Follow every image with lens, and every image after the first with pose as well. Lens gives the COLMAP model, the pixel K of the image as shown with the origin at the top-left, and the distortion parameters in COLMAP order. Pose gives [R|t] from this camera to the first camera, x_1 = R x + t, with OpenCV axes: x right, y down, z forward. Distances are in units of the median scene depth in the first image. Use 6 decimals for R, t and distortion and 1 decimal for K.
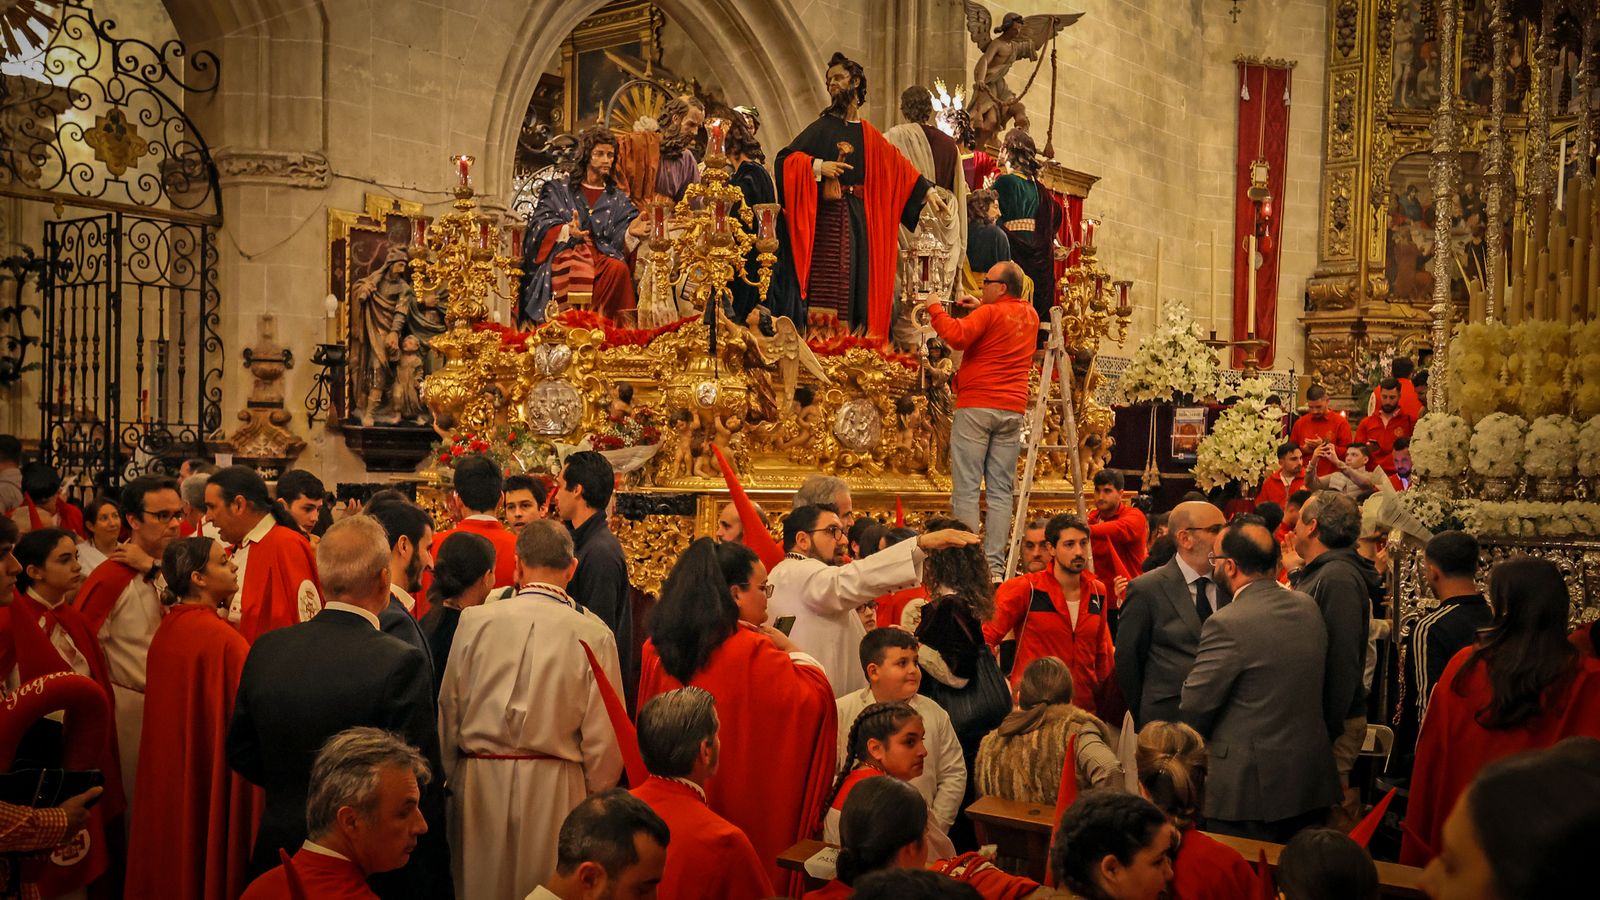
lens RADIAL K [[1729.2, 0, 781.8], [0, 1729.2, 506.1], [0, 0, 1]] dist [0.004812, 0.172560]
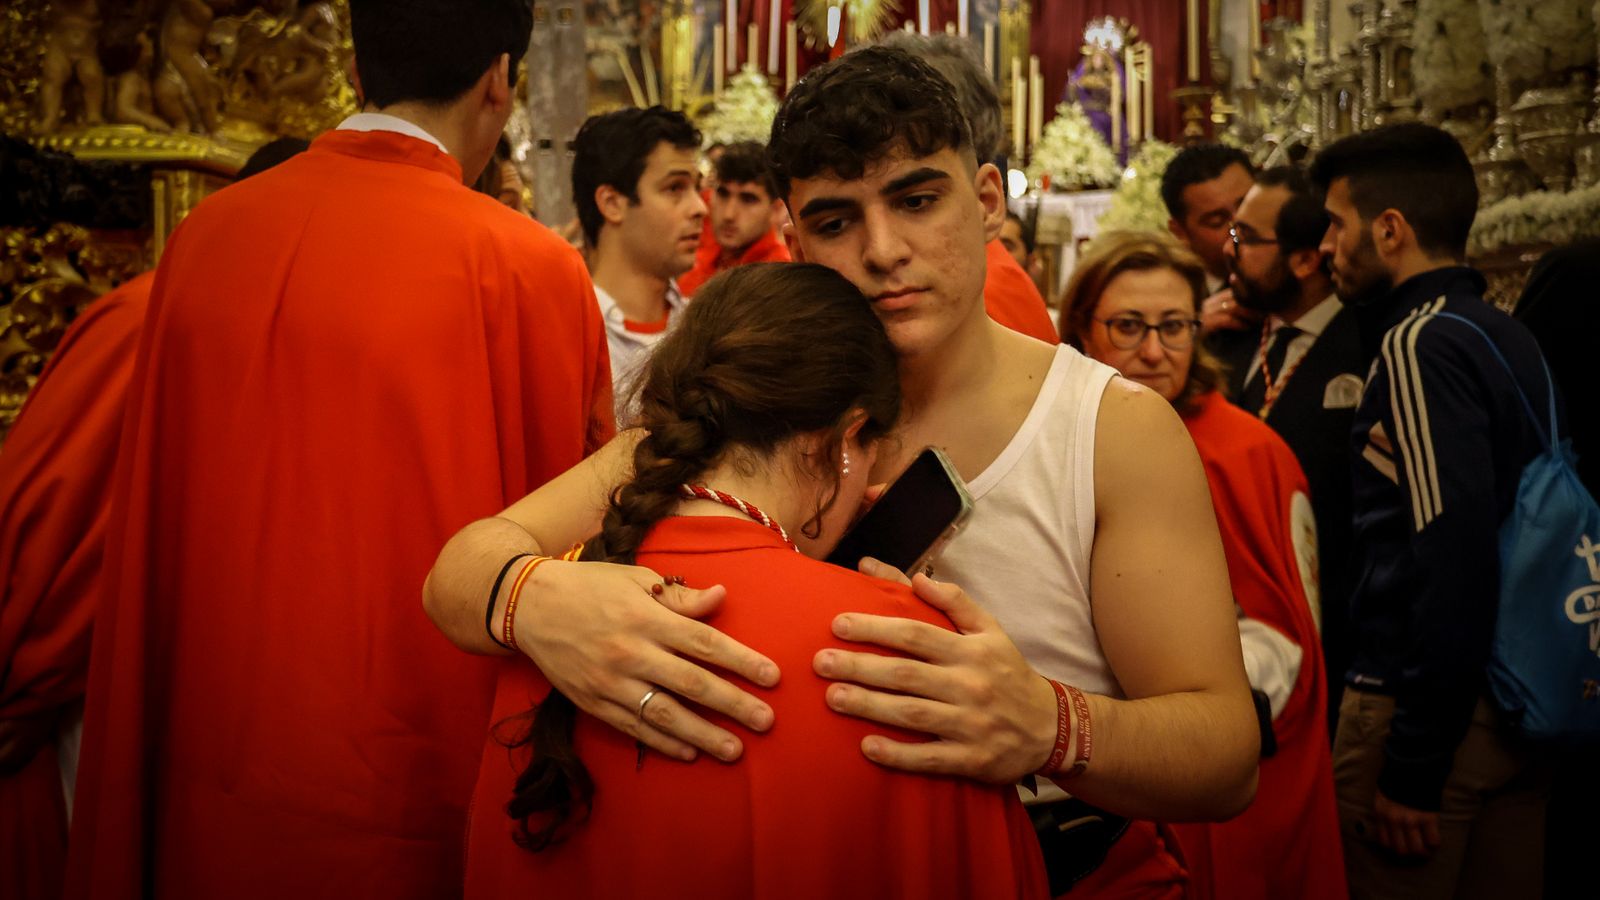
lens RADIAL K [[1502.3, 0, 734.8], [0, 1502.3, 363.1], [0, 0, 1]] dist [-0.005537, 0.014681]
pose [[0.816823, -0.038396, 0.575609, -0.101694], [0.030392, 0.999261, 0.023528, 0.022824], [-0.576087, -0.001724, 0.817386, 0.538893]]
